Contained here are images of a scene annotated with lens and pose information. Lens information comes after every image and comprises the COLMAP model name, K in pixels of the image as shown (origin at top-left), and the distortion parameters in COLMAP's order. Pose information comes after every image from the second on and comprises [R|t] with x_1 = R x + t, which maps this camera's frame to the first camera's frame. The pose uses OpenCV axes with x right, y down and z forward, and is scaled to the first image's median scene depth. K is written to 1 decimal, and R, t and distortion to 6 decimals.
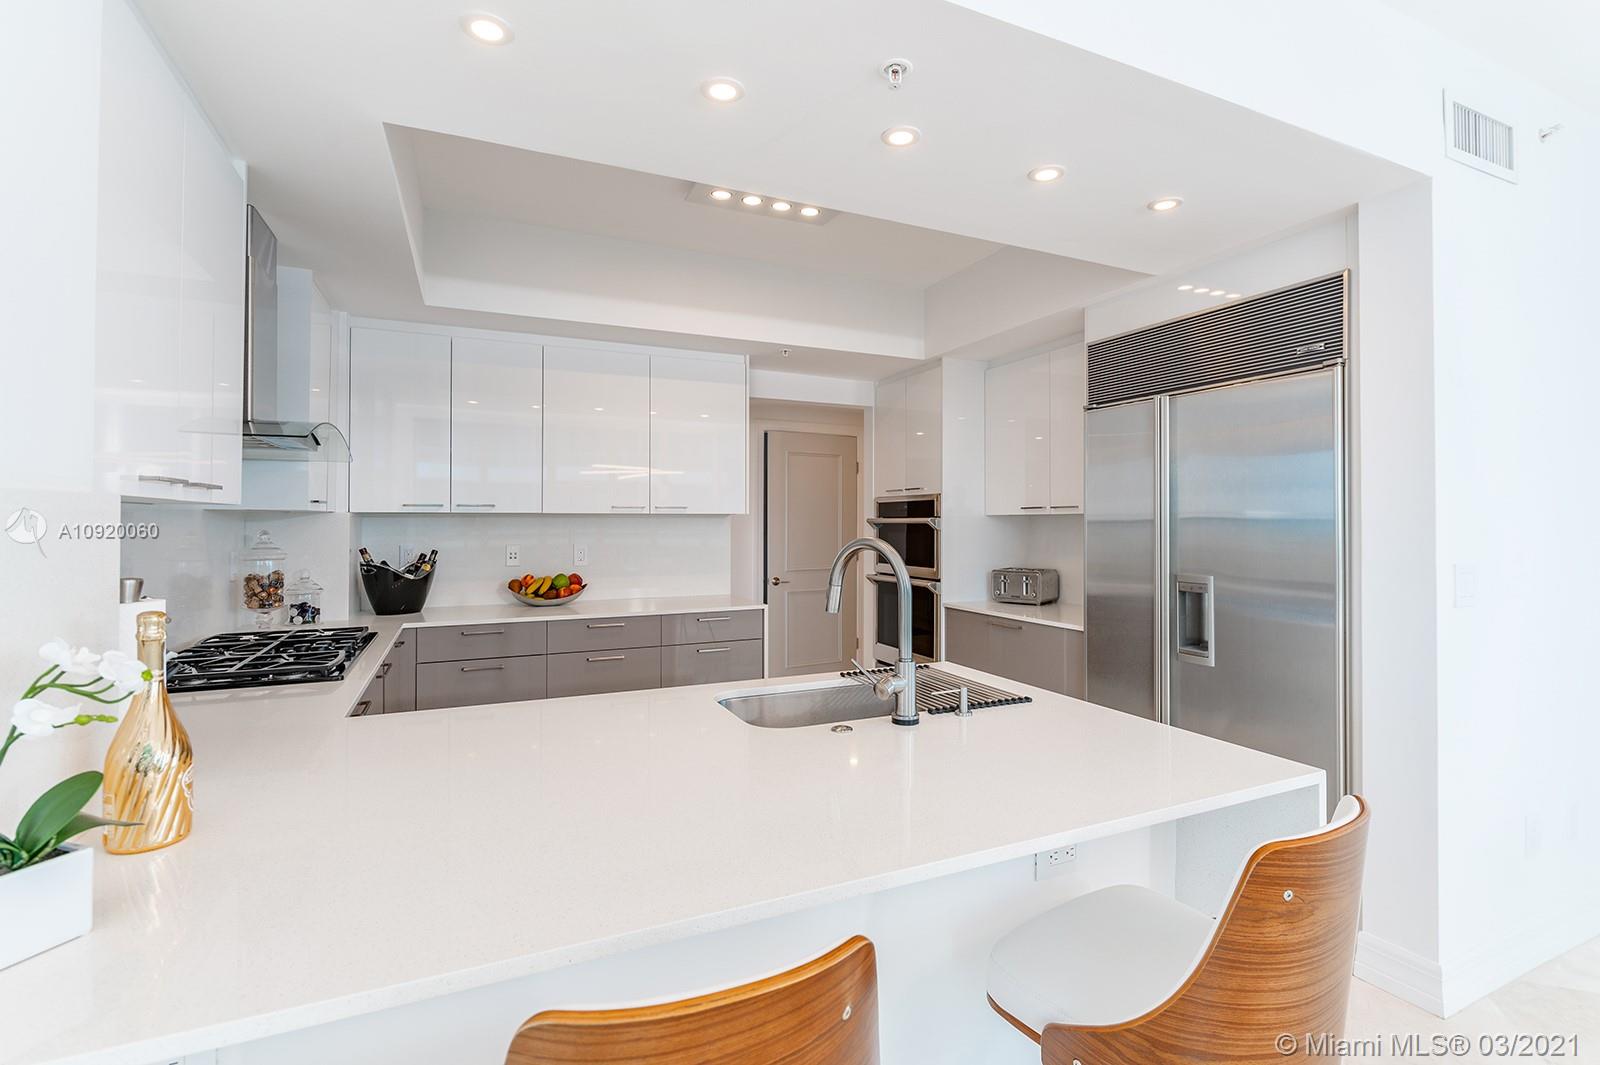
lens RADIAL K [[745.0, 0, 827.1], [0, 745.0, 508.1], [0, 0, 1]] dist [0.003394, -0.002466]
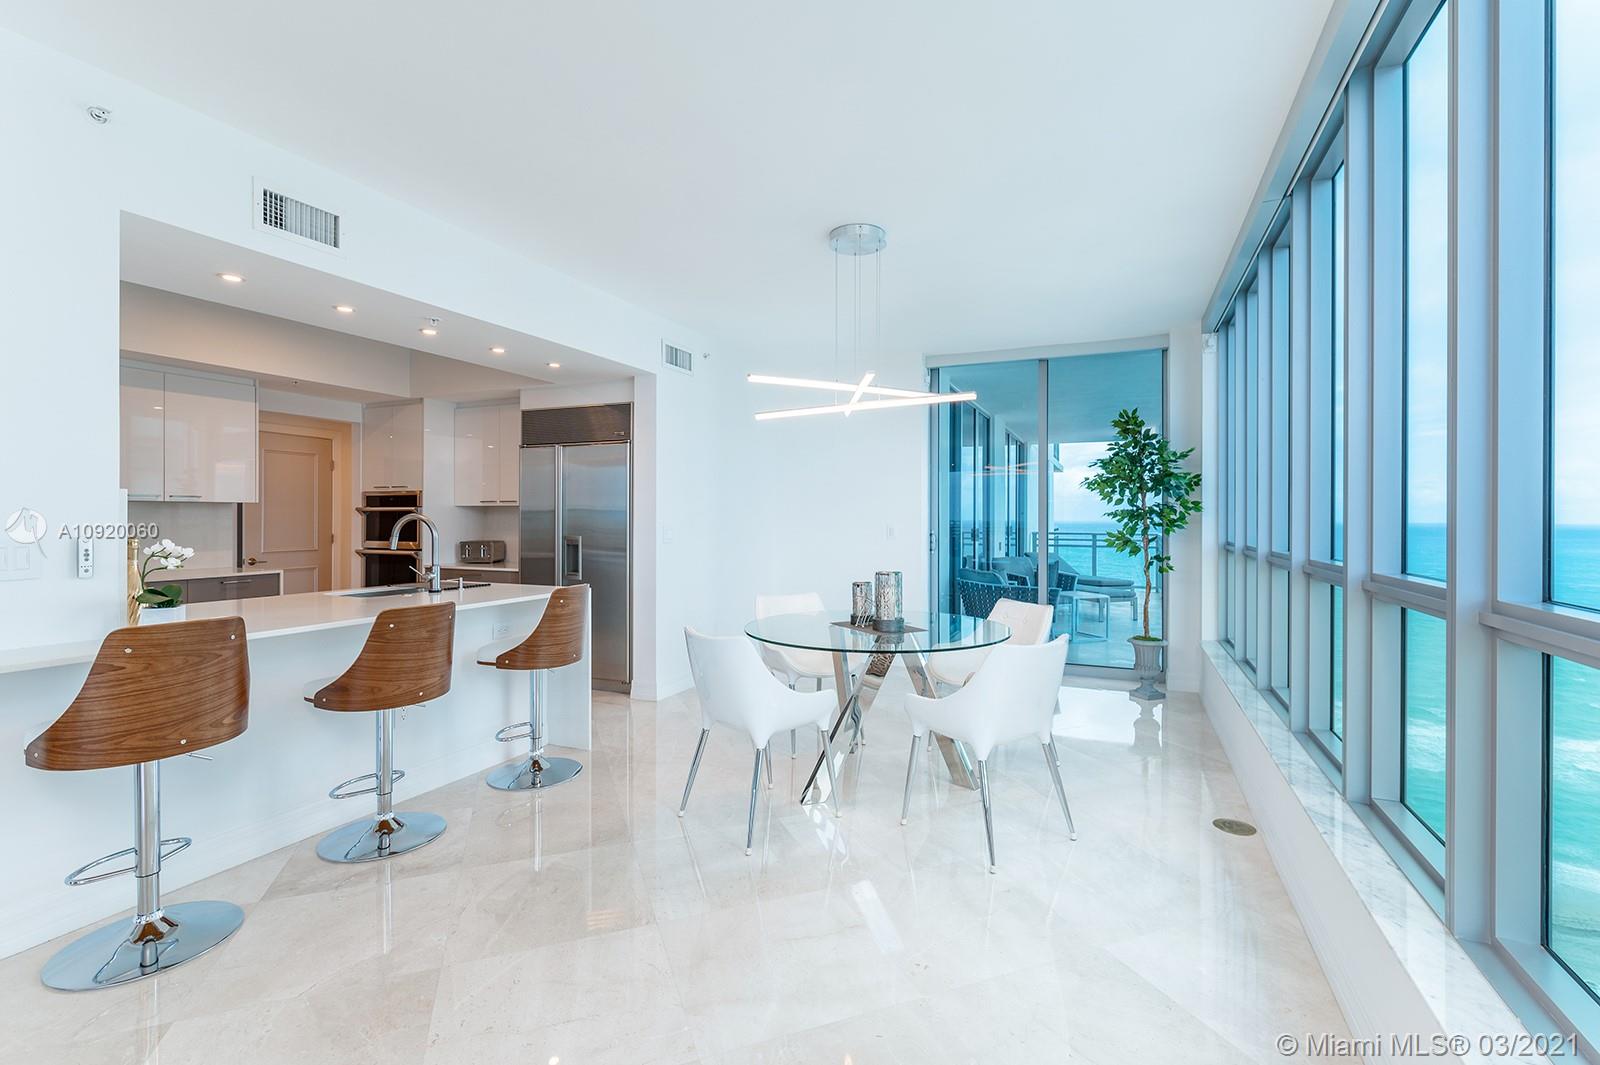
lens RADIAL K [[745.0, 0, 811.9], [0, 745.0, 517.2], [0, 0, 1]] dist [0.003394, -0.002466]
pose [[0.772304, 0.001939, 0.635250, -0.247373], [-0.015102, 0.999769, 0.015308, -0.001606], [-0.635073, -0.021416, 0.772155, -0.822572]]
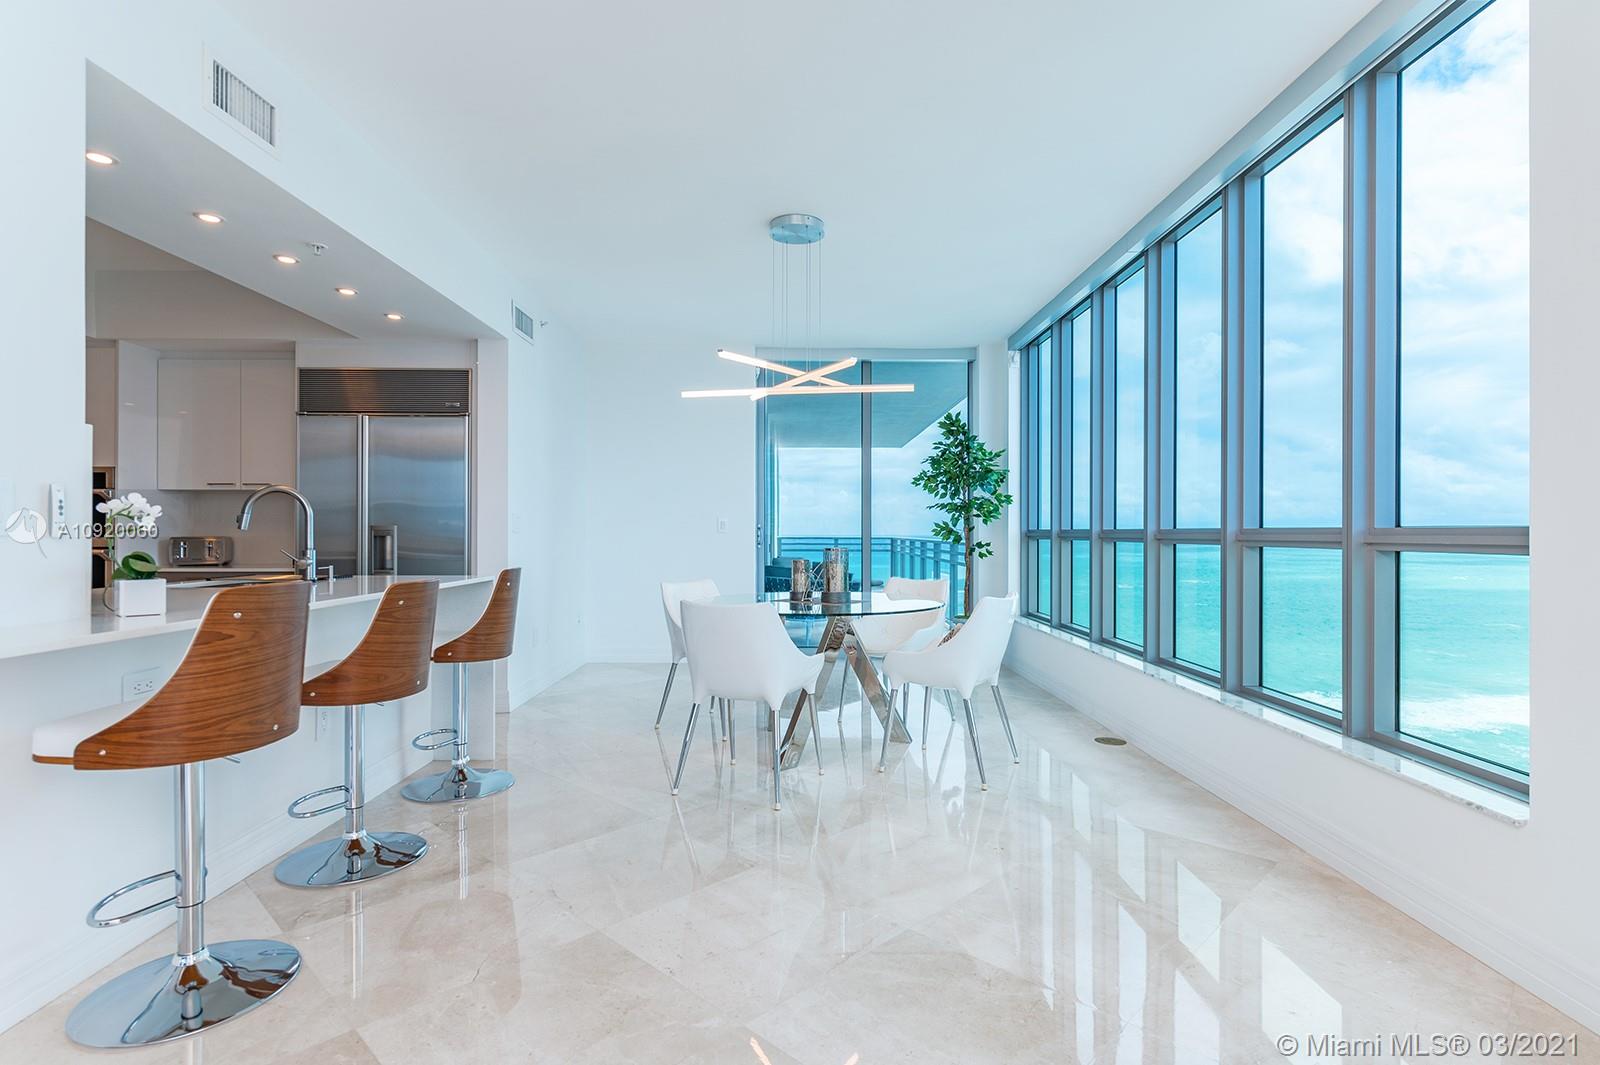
lens RADIAL K [[837.5, 0, 807.8], [0, 837.5, 539.7], [0, 0, 1]] dist [0.003309, 0.002207]
pose [[0.429294, -0.004582, 0.903153, -0.675211], [-0.019390, 0.999710, 0.014288, 0.064430], [-0.902956, -0.023646, 0.429081, -0.566249]]
